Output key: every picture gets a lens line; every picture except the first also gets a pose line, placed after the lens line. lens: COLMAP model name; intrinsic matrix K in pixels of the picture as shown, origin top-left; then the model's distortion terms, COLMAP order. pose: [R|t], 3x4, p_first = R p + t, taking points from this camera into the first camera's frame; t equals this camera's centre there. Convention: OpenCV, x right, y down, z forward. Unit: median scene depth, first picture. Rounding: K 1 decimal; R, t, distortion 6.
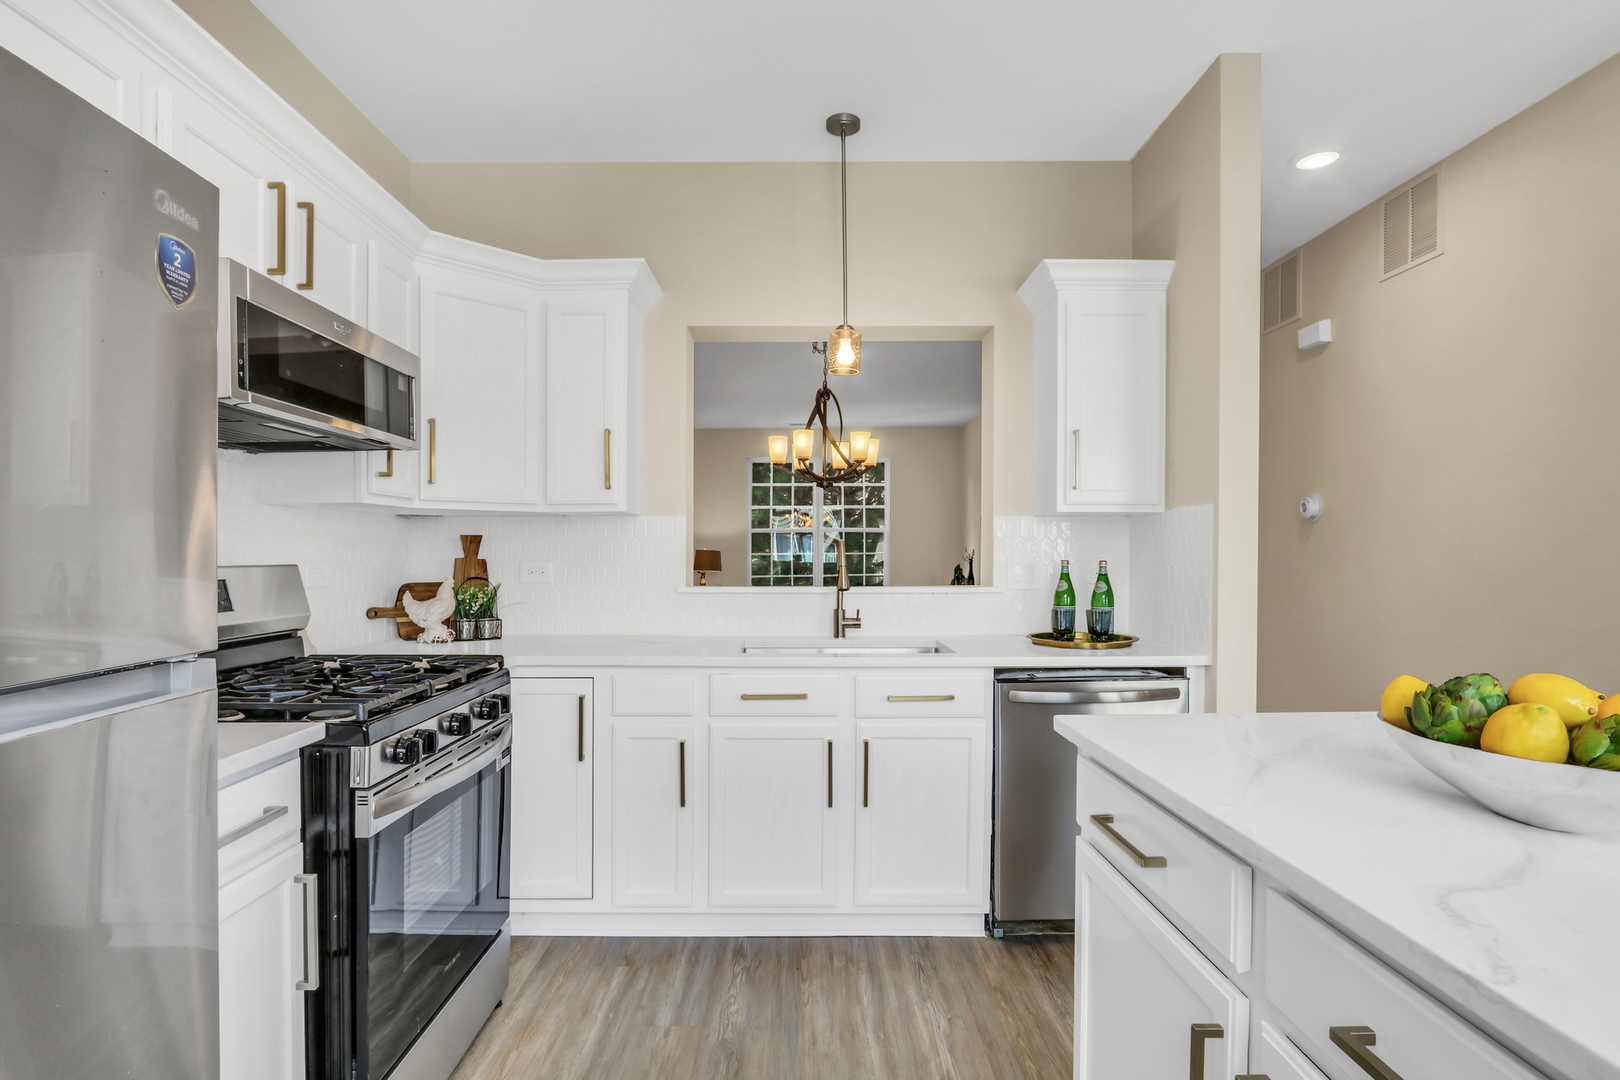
lens RADIAL K [[818.7, 0, 793.1], [0, 818.7, 569.4], [0, 0, 1]] dist [-0.018101, 0.004794]
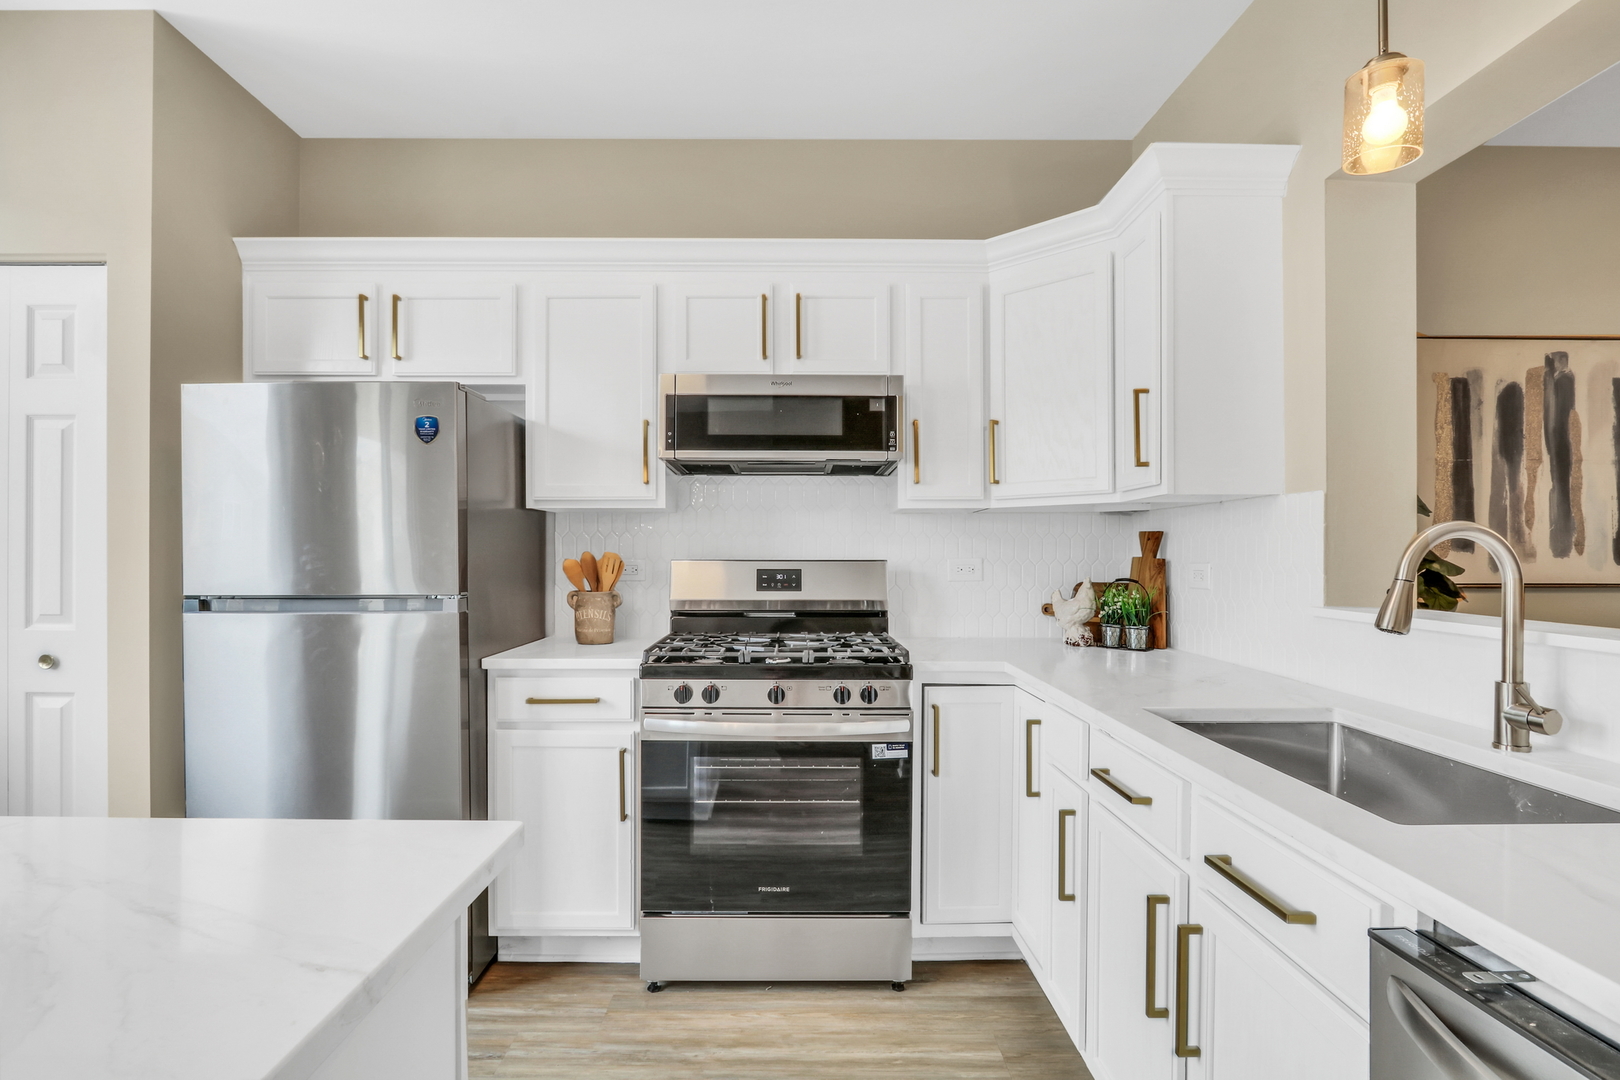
lens RADIAL K [[818.7, 0, 796.3], [0, 818.7, 554.9], [0, 0, 1]] dist [-0.018101, 0.004794]
pose [[0.007952, 0.008336, -0.999934, 0.538996], [-0.022036, 0.999724, 0.008159, -0.016704], [0.999726, 0.021970, 0.008133, 0.690919]]
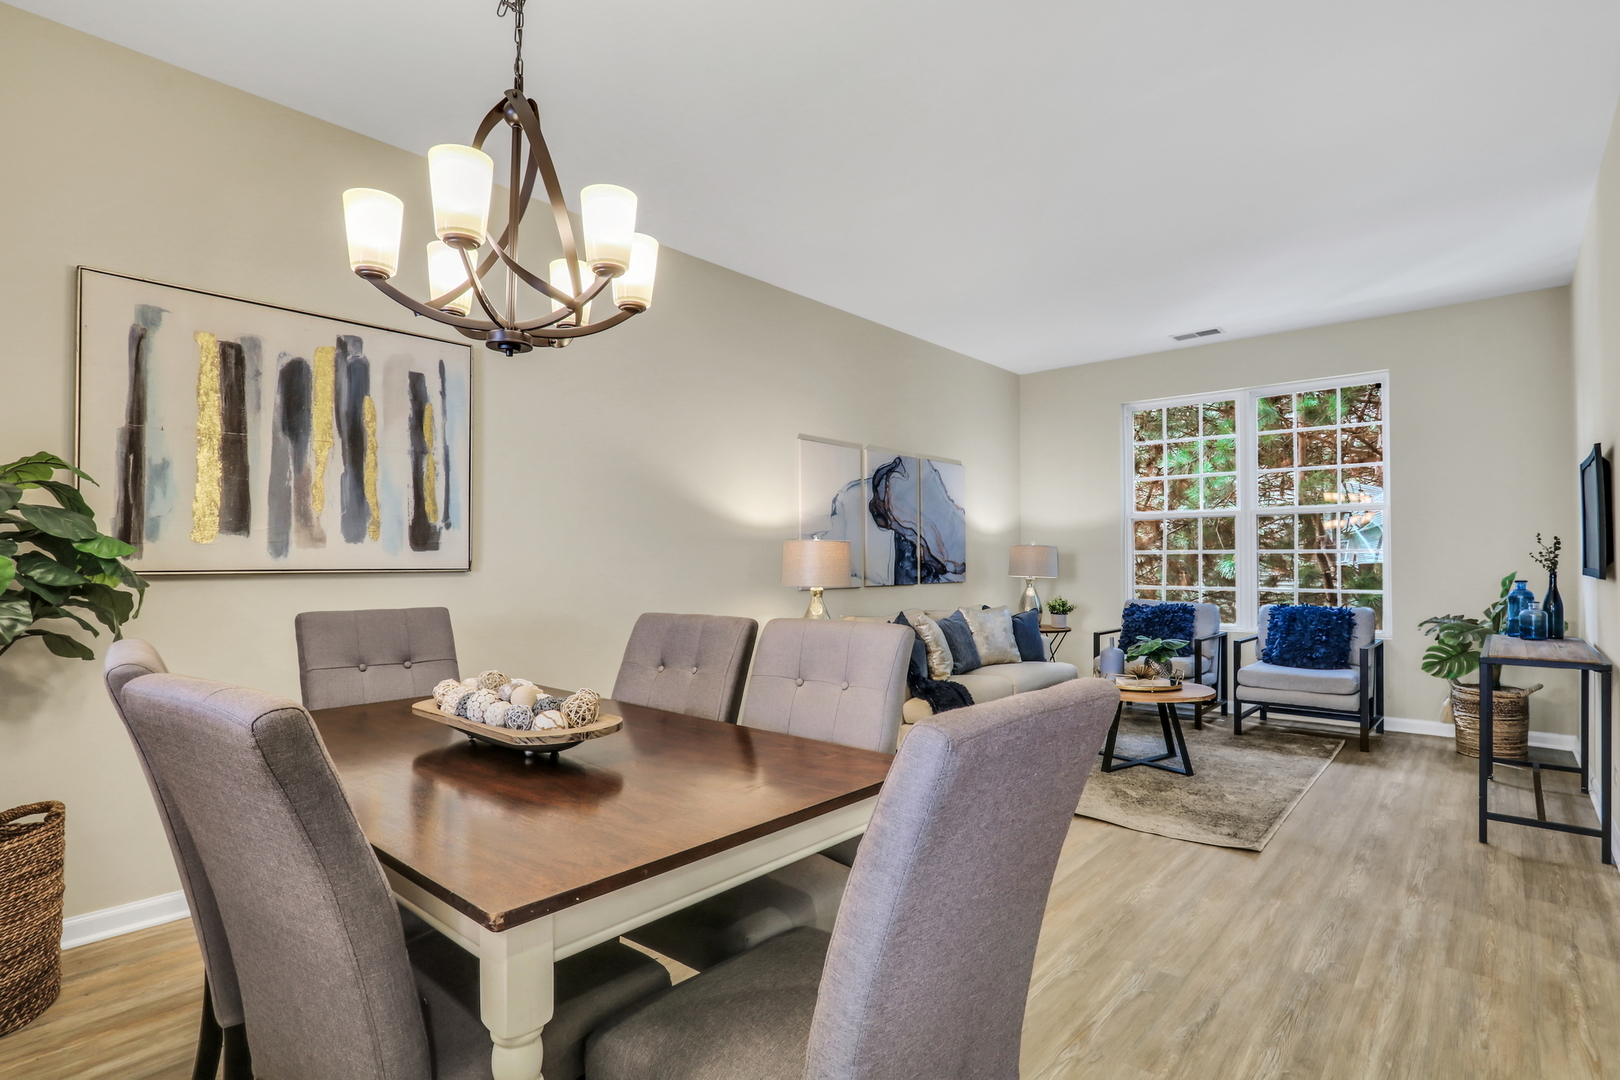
lens RADIAL K [[818.7, 0, 800.8], [0, 818.7, 549.7], [0, 0, 1]] dist [-0.018101, 0.004794]
pose [[0.752377, -0.006042, -0.658705, 0.620355], [-0.015648, 0.999512, -0.027042, 0.001514], [0.658546, 0.030653, 0.751916, 1.300945]]
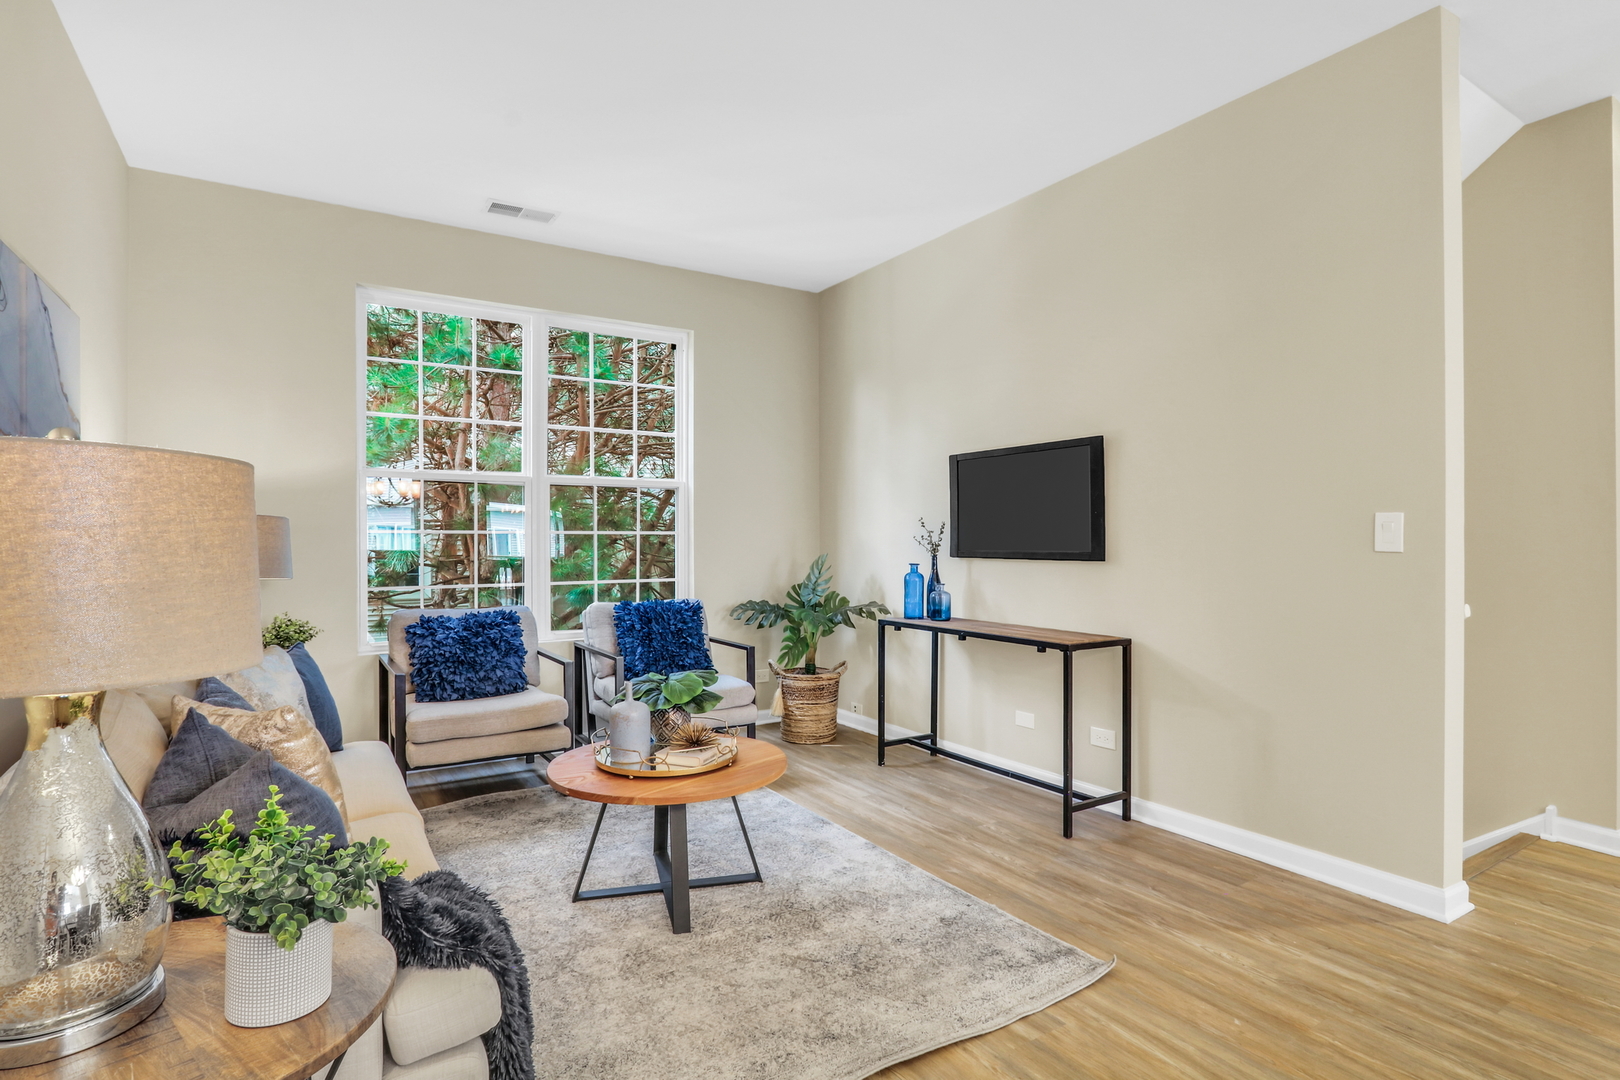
lens RADIAL K [[818.7, 0, 808.3], [0, 818.7, 530.5], [0, 0, 1]] dist [-0.018101, 0.004794]
pose [[0.841765, 0.007542, 0.539791, -0.336172], [0.009858, 0.999521, -0.029339, -0.021030], [-0.539753, 0.030018, 0.841288, 2.075424]]
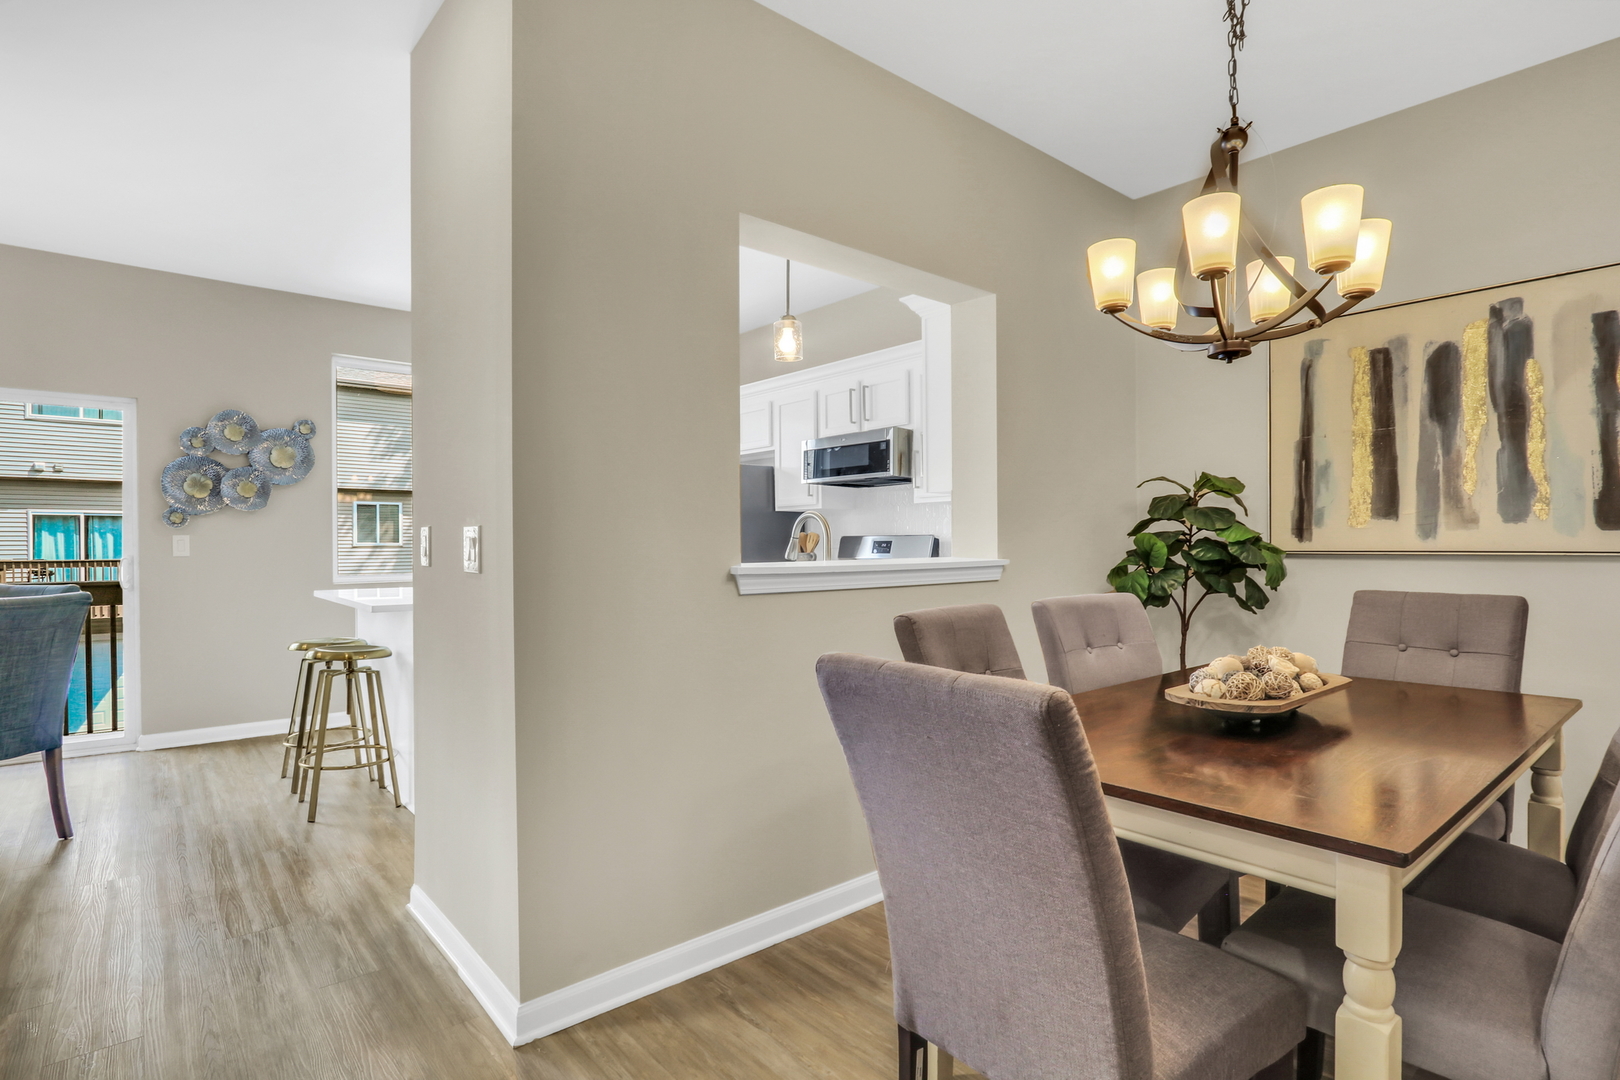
lens RADIAL K [[818.7, 0, 811.0], [0, 818.7, 549.2], [0, 0, 1]] dist [-0.018101, 0.004794]
pose [[-0.766458, 0.012400, -0.642175, 0.759358], [-0.004736, 0.999677, 0.024955, -0.015868], [0.642277, 0.022168, -0.766152, 1.926653]]
